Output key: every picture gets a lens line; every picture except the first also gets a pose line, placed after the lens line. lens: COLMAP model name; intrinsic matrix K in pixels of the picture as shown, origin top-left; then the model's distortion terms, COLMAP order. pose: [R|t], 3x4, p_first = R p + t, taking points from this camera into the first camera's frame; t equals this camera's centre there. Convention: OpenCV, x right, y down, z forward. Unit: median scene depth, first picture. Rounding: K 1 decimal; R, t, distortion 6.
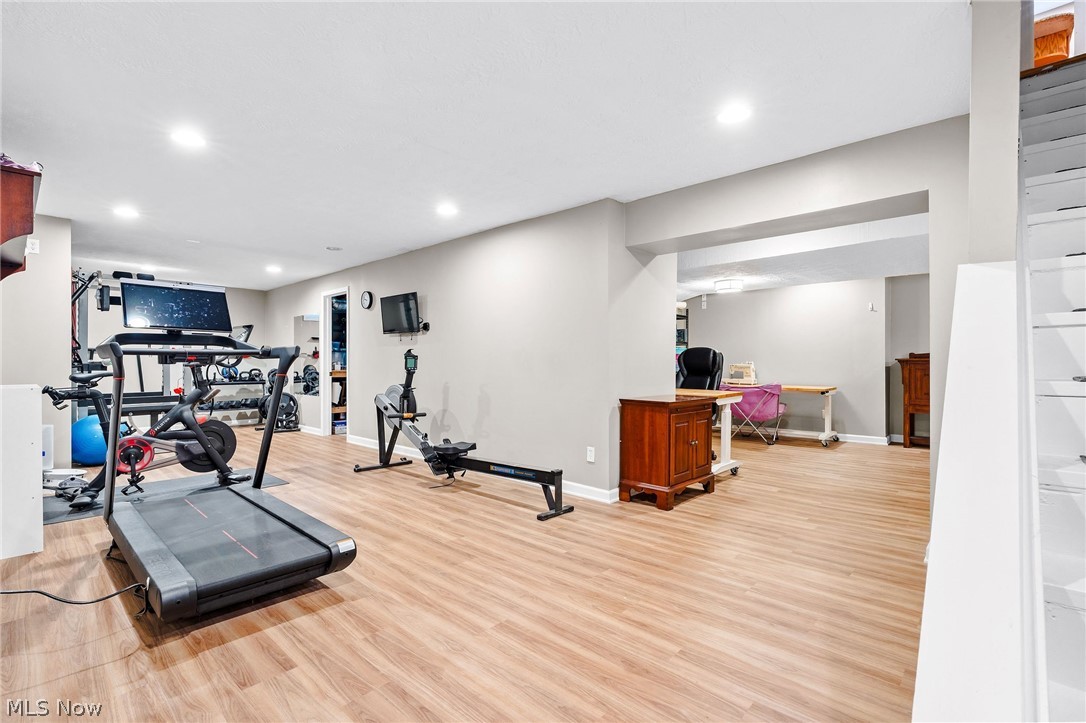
lens RADIAL K [[496.9, 0, 543.5], [0, 496.9, 364.6], [0, 0, 1]] dist [-0.003747, 0.002034]
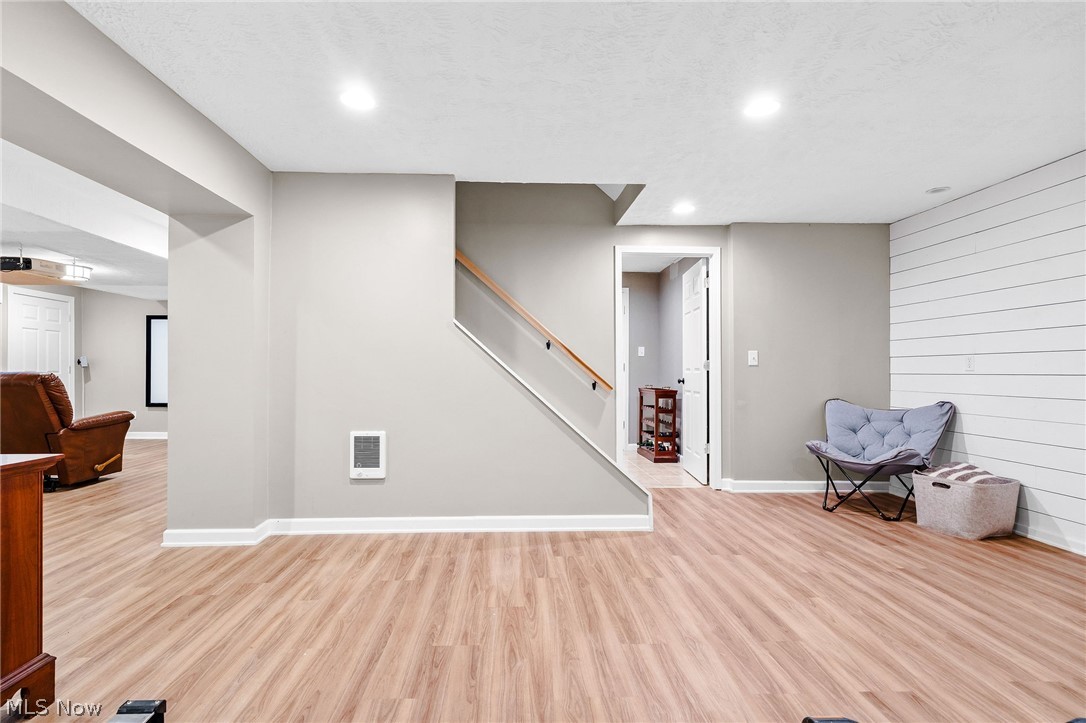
lens RADIAL K [[496.9, 0, 544.2], [0, 496.9, 364.5], [0, 0, 1]] dist [-0.003747, 0.002034]
pose [[-0.702936, 0.004249, 0.711240, -0.650311], [-0.001900, 0.999967, -0.007851, 0.004824], [-0.711250, -0.006870, -0.702905, 1.814675]]
